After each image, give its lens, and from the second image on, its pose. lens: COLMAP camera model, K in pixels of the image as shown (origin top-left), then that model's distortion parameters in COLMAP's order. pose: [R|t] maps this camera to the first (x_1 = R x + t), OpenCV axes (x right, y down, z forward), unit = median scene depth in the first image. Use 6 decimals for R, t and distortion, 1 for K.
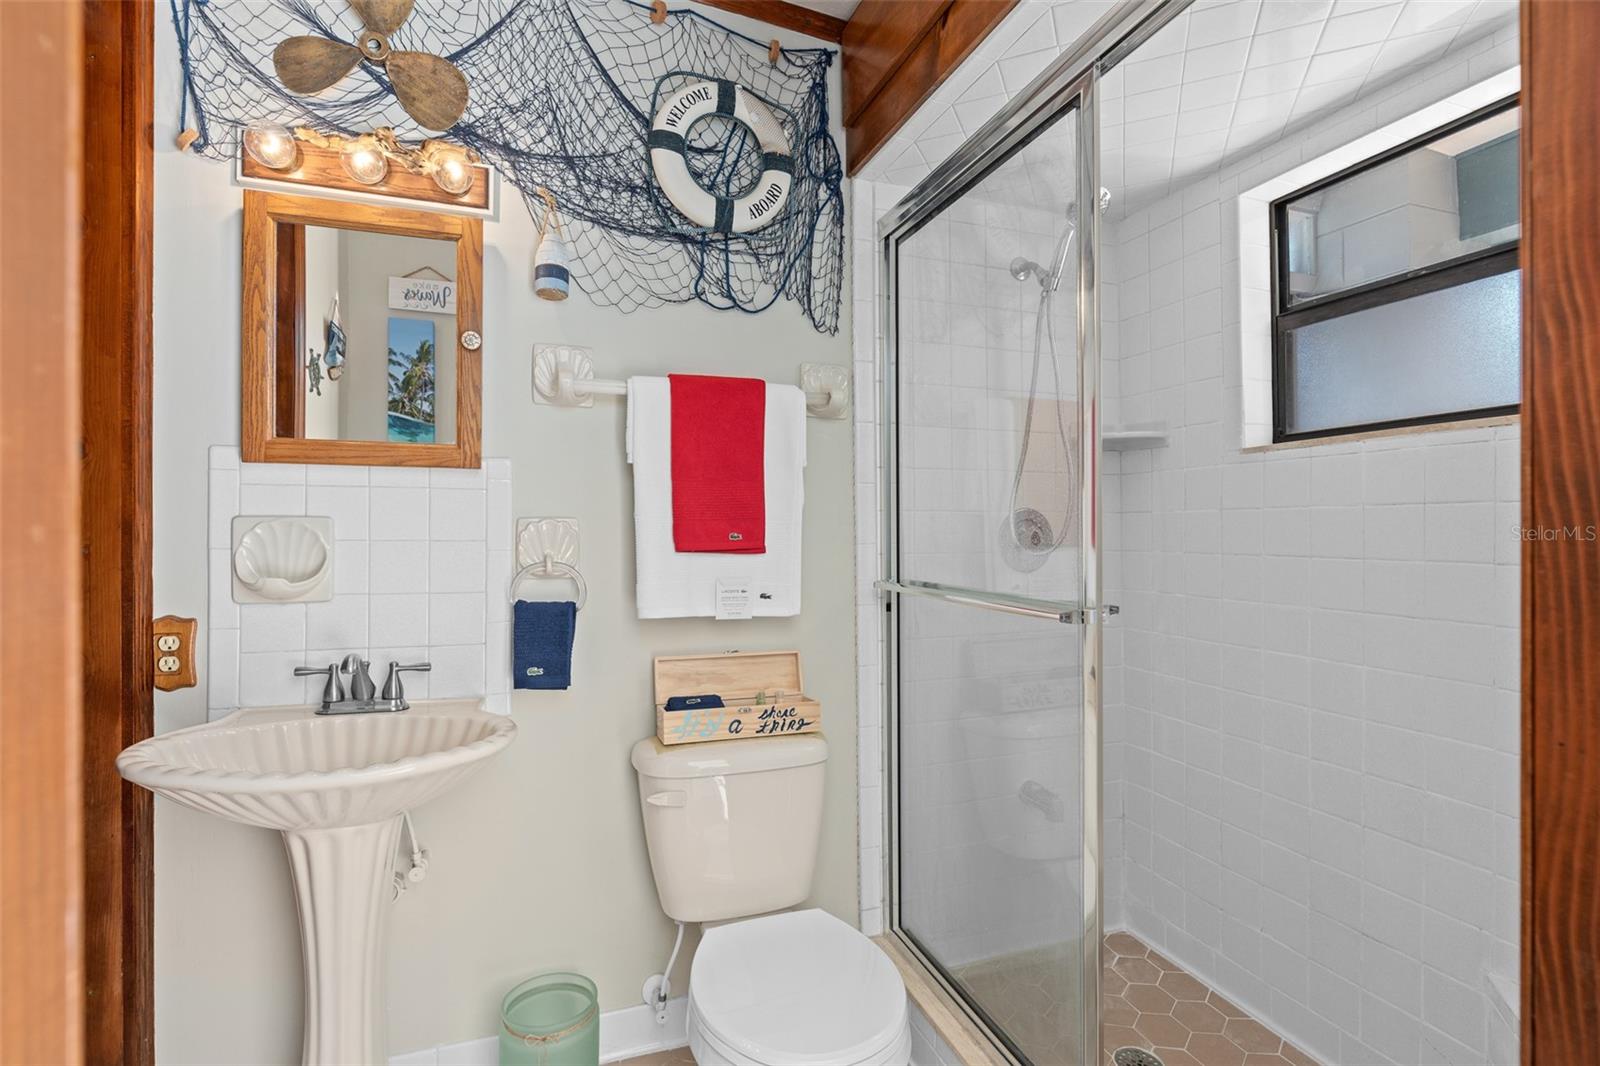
lens RADIAL K [[761.6, 0, 806.9], [0, 761.6, 526.8], [0, 0, 1]] dist [0.003610, 0.000589]
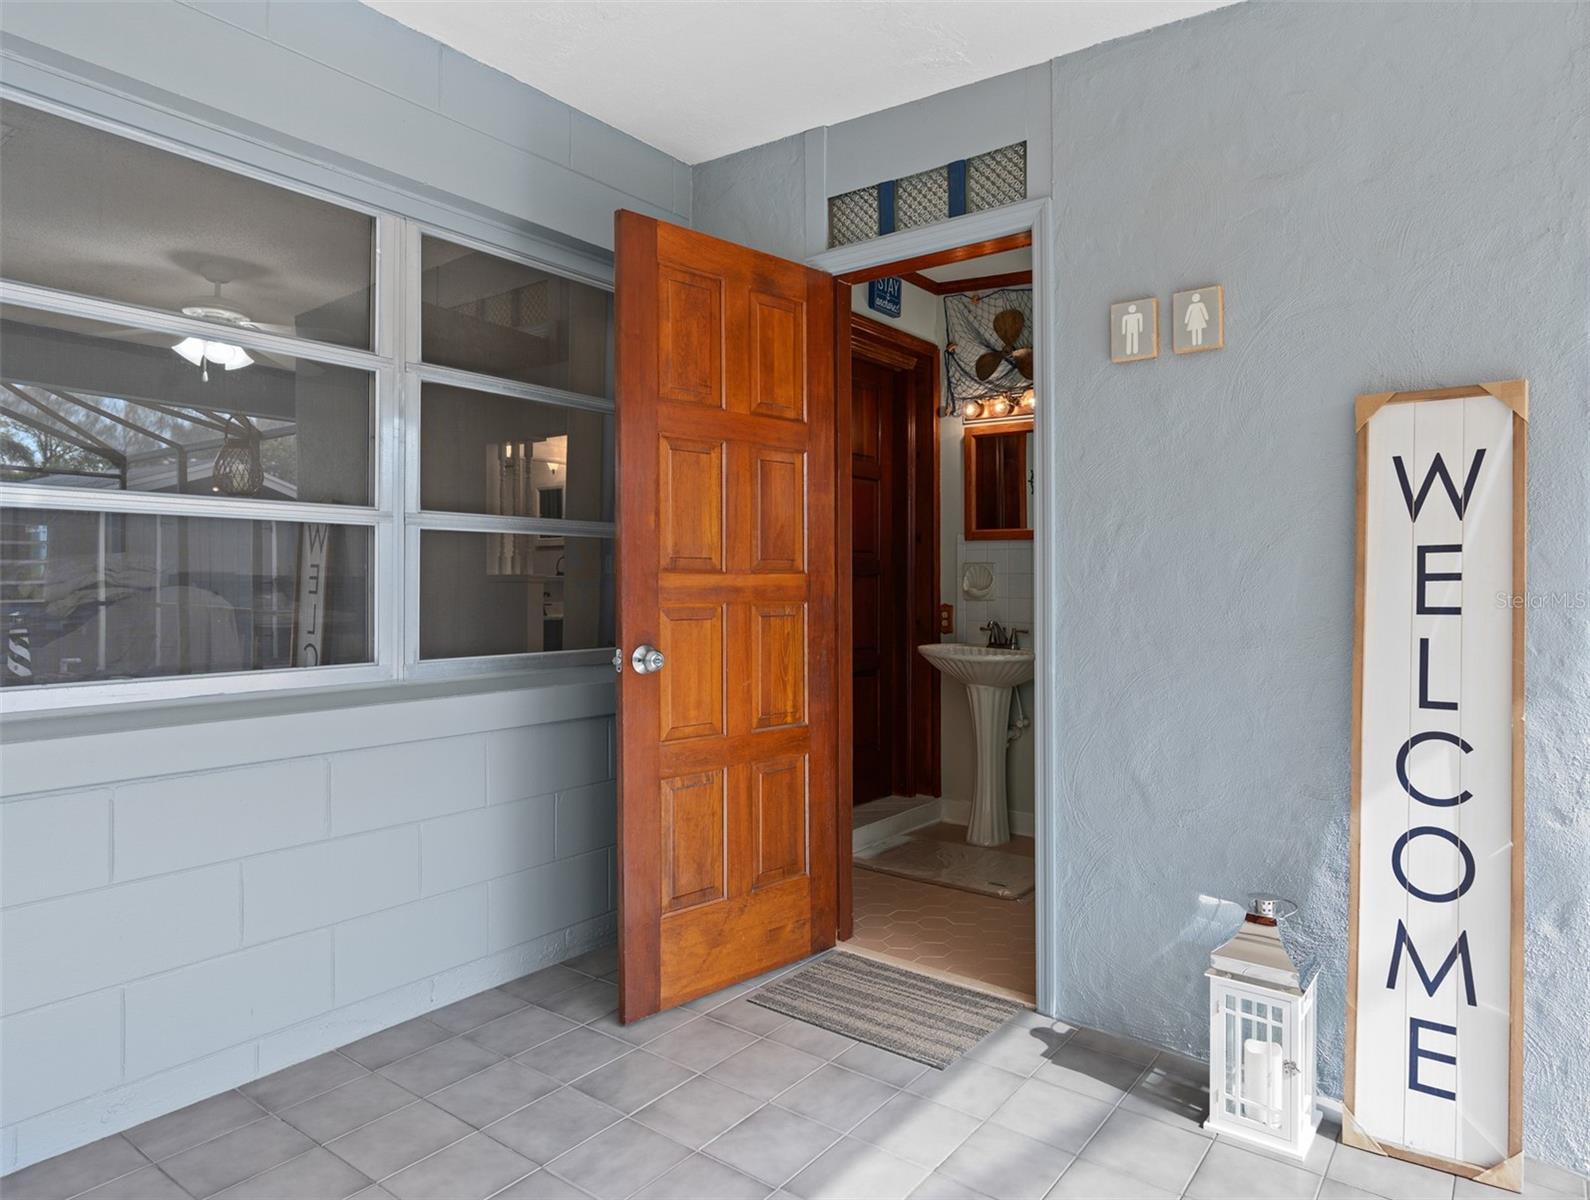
lens RADIAL K [[1013.5, 0, 801.4], [0, 1013.5, 589.6], [0, 0, 1]] dist [0.000291, 0.000800]
pose [[0.533956, 0.005442, -0.845495, 1.677555], [0.006517, 0.999923, 0.010551, 0.032679], [0.845487, -0.011144, 0.533879, -1.136438]]
